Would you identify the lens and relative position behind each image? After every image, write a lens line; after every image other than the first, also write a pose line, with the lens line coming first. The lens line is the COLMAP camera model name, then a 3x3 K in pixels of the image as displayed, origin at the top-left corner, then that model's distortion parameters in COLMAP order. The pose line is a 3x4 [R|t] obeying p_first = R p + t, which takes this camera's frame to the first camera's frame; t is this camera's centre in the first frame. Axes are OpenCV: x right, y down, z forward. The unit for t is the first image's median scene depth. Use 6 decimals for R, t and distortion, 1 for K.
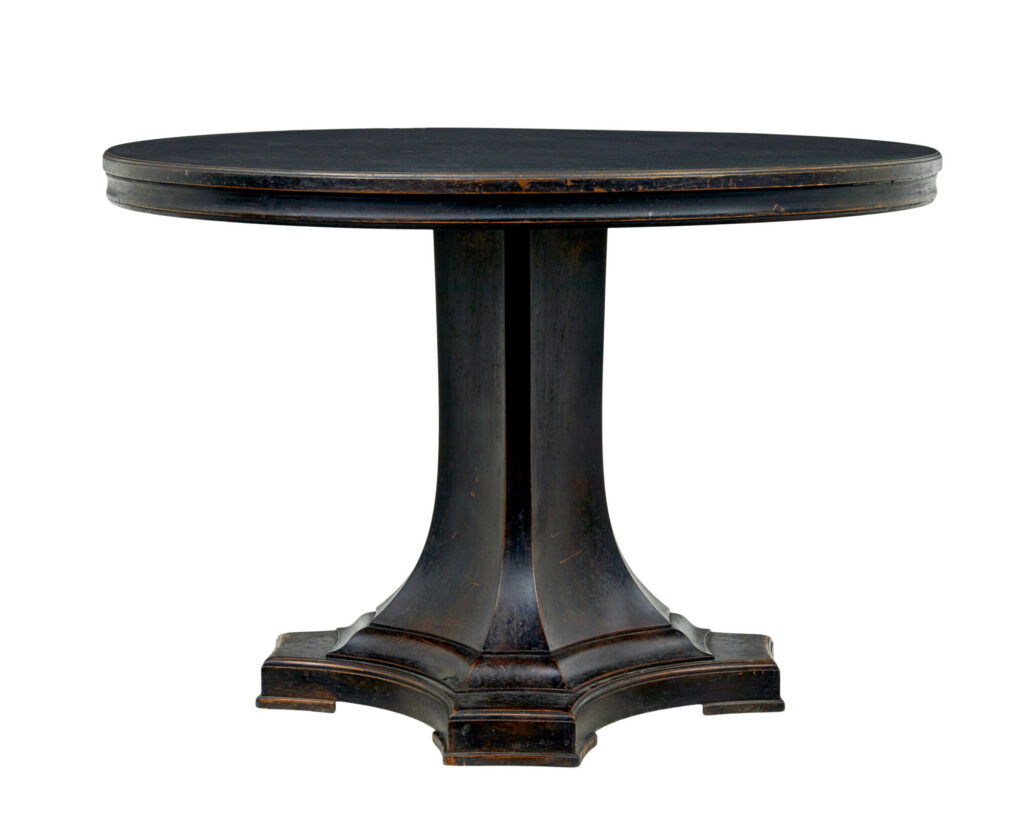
lens RADIAL K [[2489.7, 0, 509.4], [0, 2489.7, 411.7], [0, 0, 1]] dist [0.108255, 0.000000]
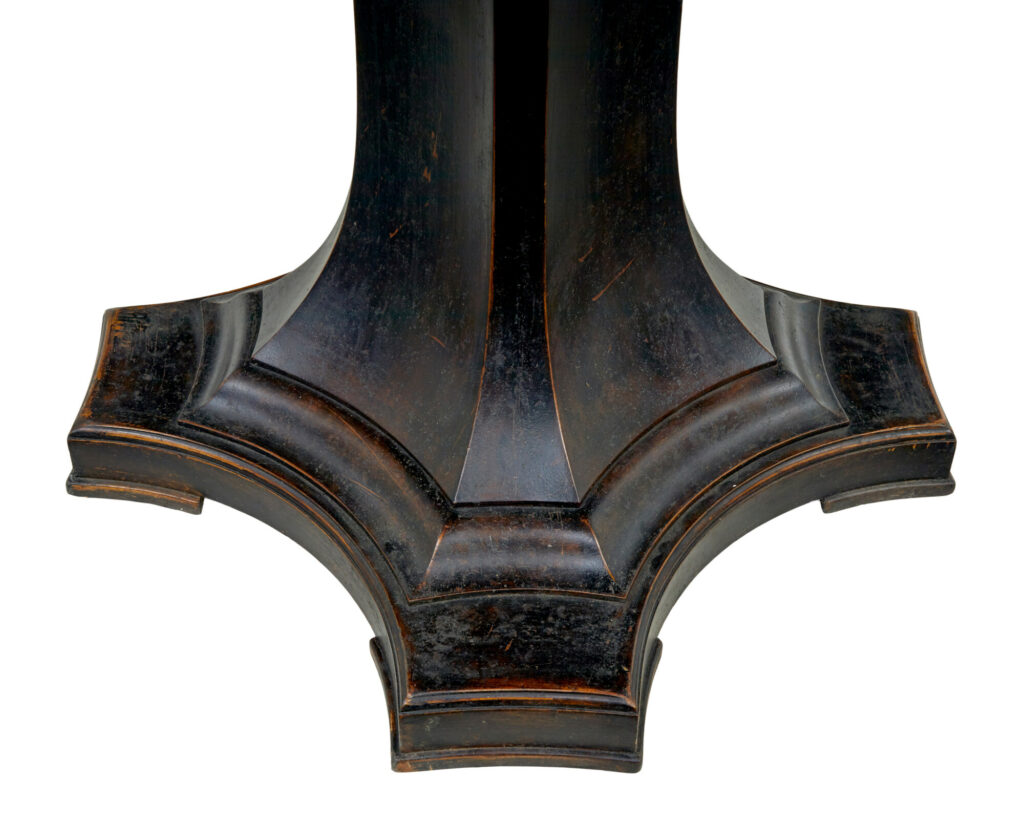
lens RADIAL K [[1605.8, 0, 518.1], [0, 1605.8, 409.1], [0, 0, 1]] dist [-0.032332, 0.000000]
pose [[0.998596, -0.022610, 0.047897, -0.013261], [-0.007481, 0.835025, 0.550161, -0.112388], [-0.052434, -0.549747, 0.833684, 0.710233]]
